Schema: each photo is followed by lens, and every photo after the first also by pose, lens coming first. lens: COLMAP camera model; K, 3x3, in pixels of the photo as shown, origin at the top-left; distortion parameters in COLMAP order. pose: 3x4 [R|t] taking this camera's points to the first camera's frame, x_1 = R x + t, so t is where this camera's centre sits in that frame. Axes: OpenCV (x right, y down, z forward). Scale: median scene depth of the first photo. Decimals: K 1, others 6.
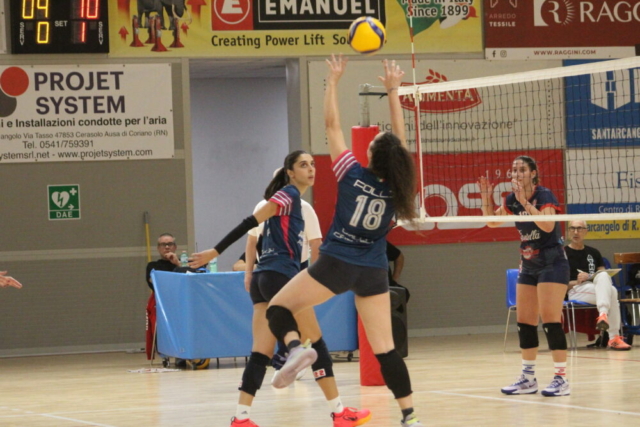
lens RADIAL K [[3059.4, 0, 317.6], [0, 3059.4, 212.0], [0, 0, 1]] dist [0.277108, 0.000000]
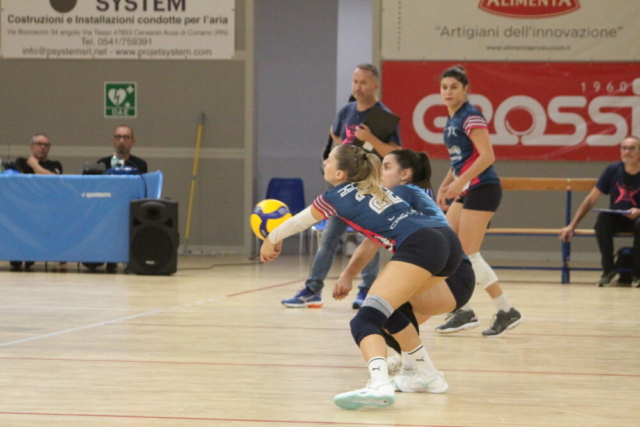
lens RADIAL K [[3059.4, 0, 322.3], [0, 3059.4, 217.2], [0, 0, 1]] dist [0.277108, 0.000000]
pose [[0.814902, 0.058745, -0.576614, 0.543125], [-0.036493, 0.998077, 0.050109, -0.017273], [0.578449, -0.019792, 0.815479, 0.218618]]
